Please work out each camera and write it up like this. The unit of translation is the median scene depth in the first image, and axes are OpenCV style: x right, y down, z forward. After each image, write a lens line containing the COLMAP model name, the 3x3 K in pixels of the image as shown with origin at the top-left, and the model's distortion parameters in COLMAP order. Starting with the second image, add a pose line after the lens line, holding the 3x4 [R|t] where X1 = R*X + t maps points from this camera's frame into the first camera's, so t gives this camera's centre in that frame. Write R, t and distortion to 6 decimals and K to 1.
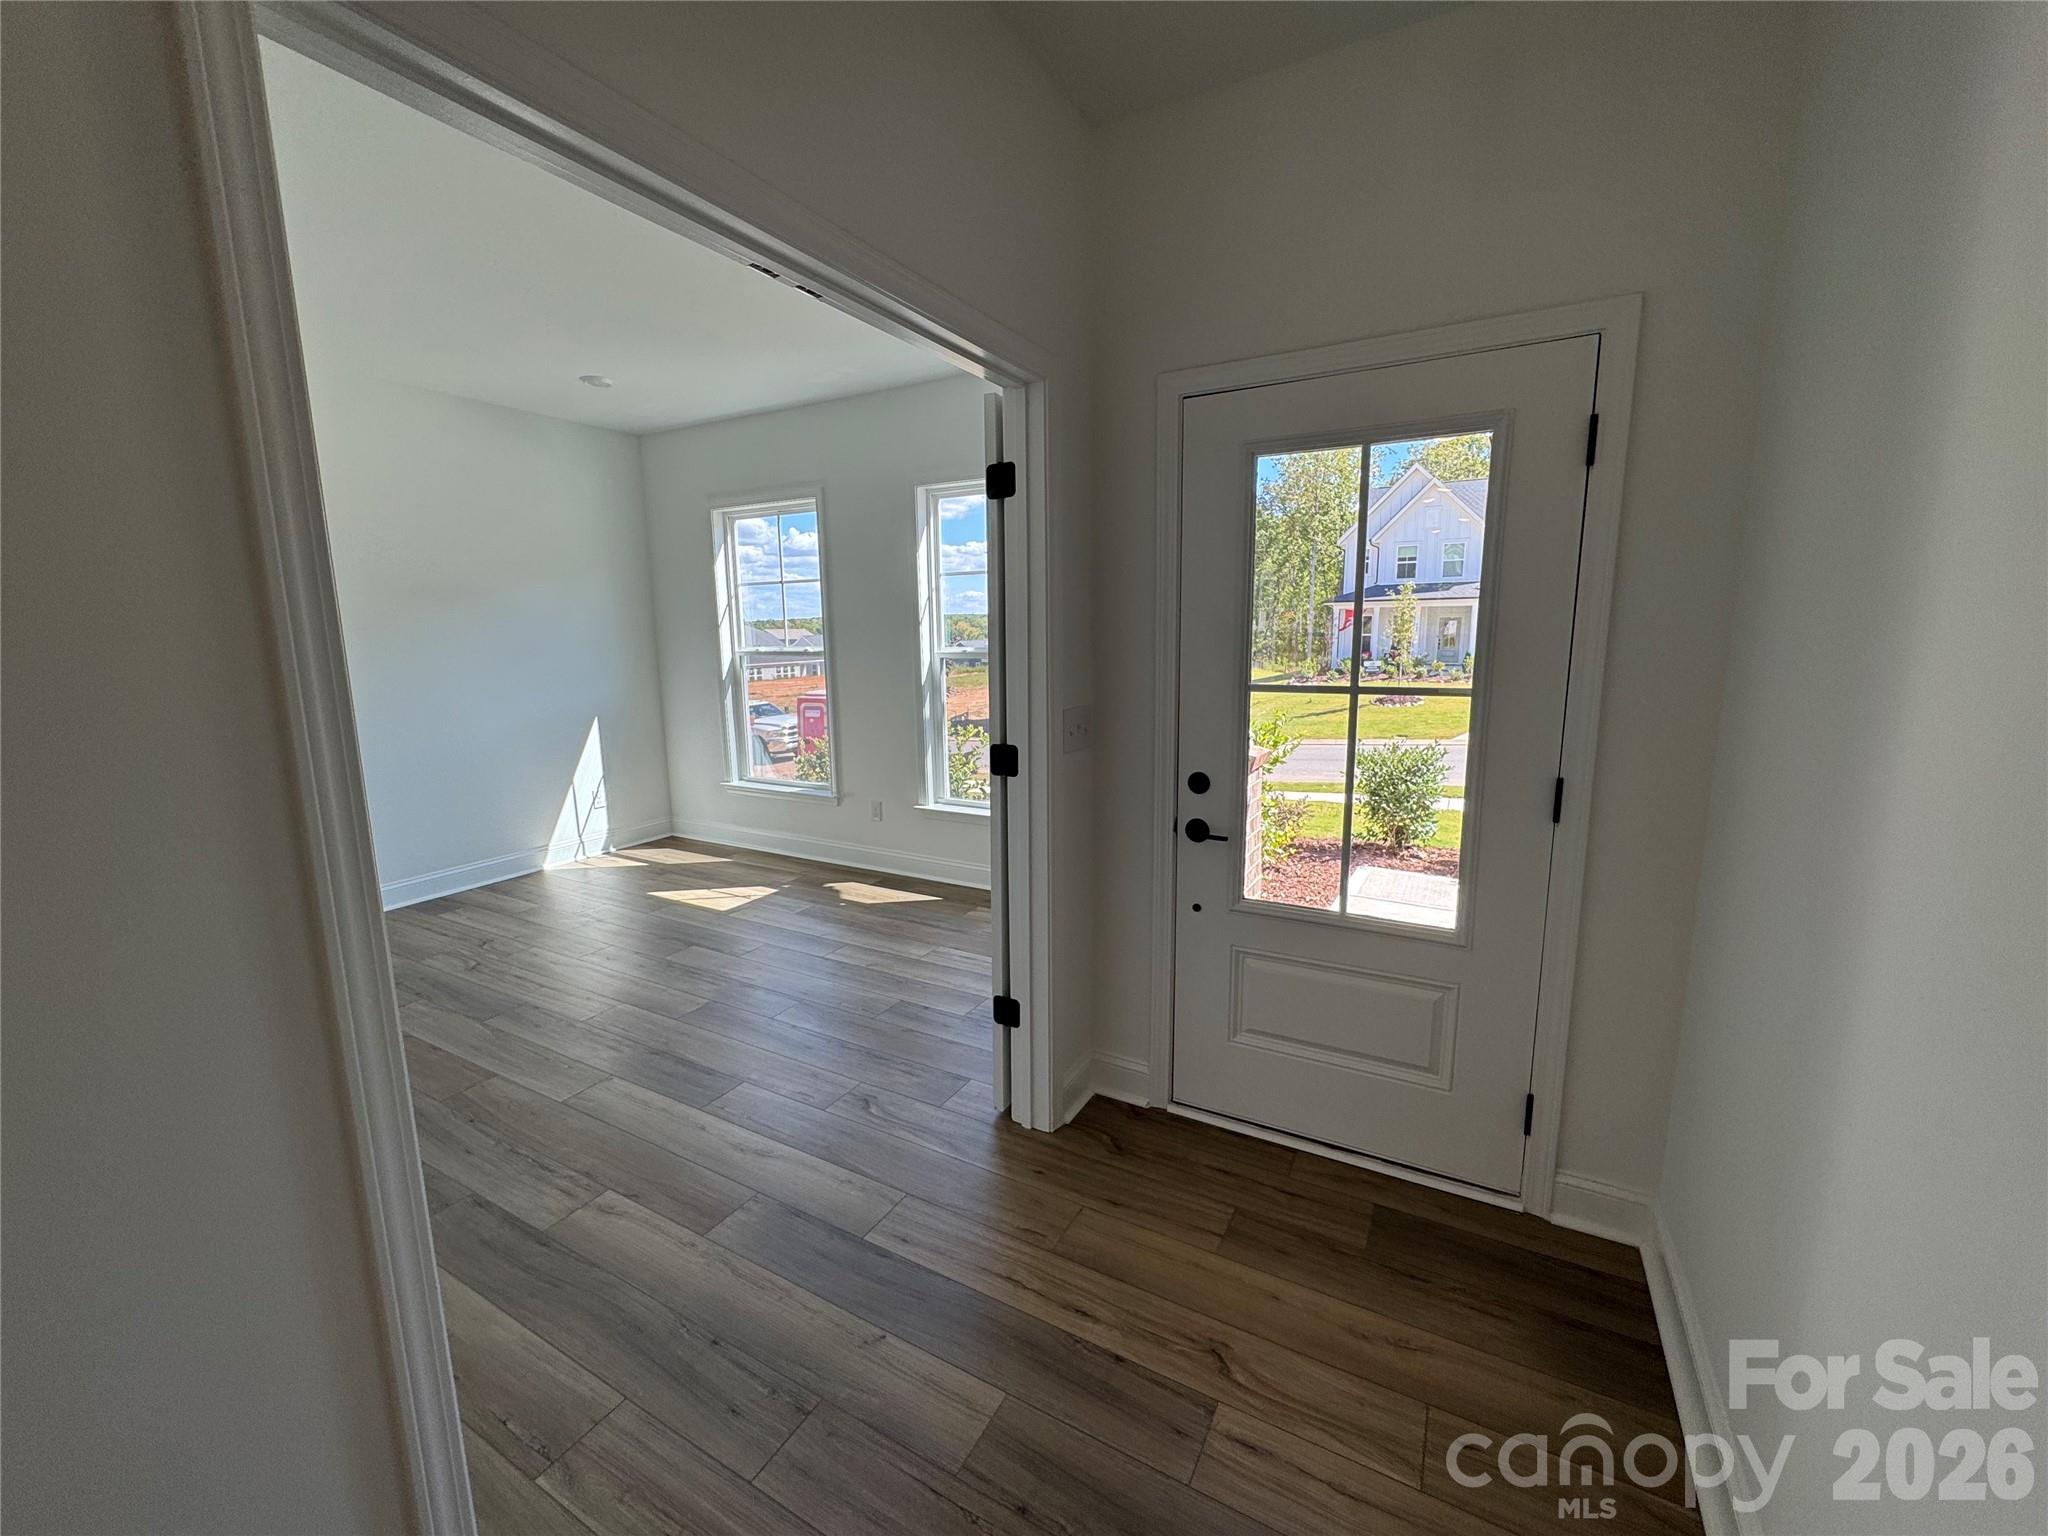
lens RADIAL K [[819.0, 0, 1024.1], [0, 819.0, 764.8], [0, 0, 1]] dist [-0.002325, -0.000455]
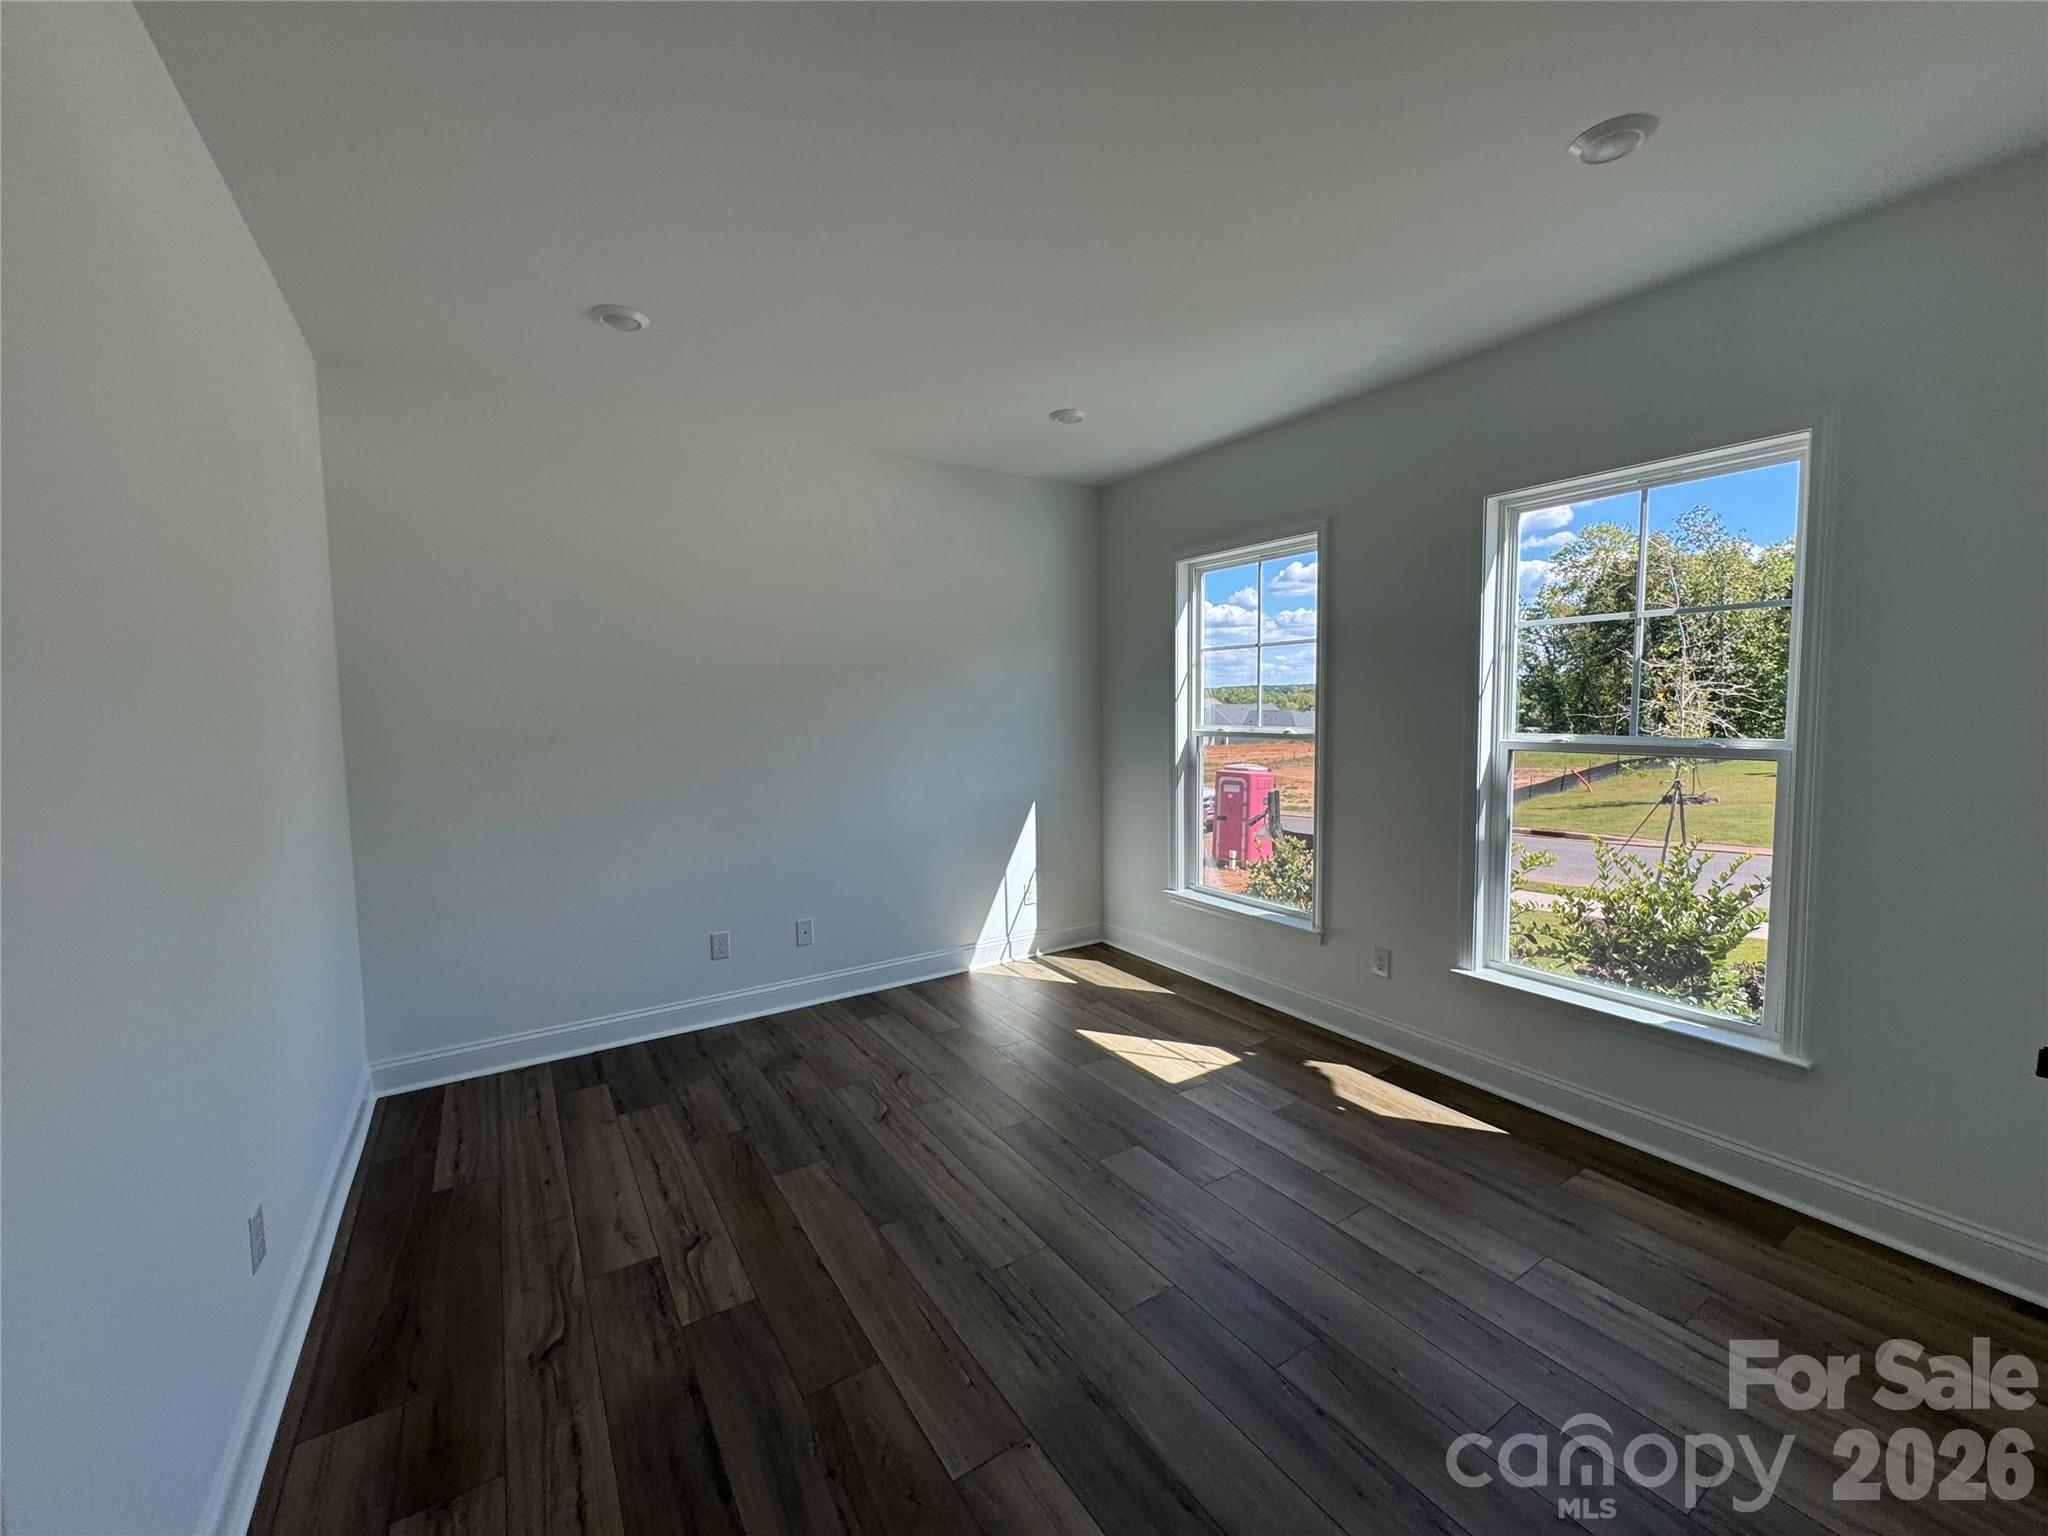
lens RADIAL K [[819.0, 0, 1024.1], [0, 819.0, 764.8], [0, 0, 1]] dist [-0.002325, -0.000455]
pose [[0.885070, 0.038197, -0.463888, -0.137266], [-0.076529, 0.995006, -0.064084, -0.044859], [0.459124, 0.092220, 0.883573, 0.232510]]
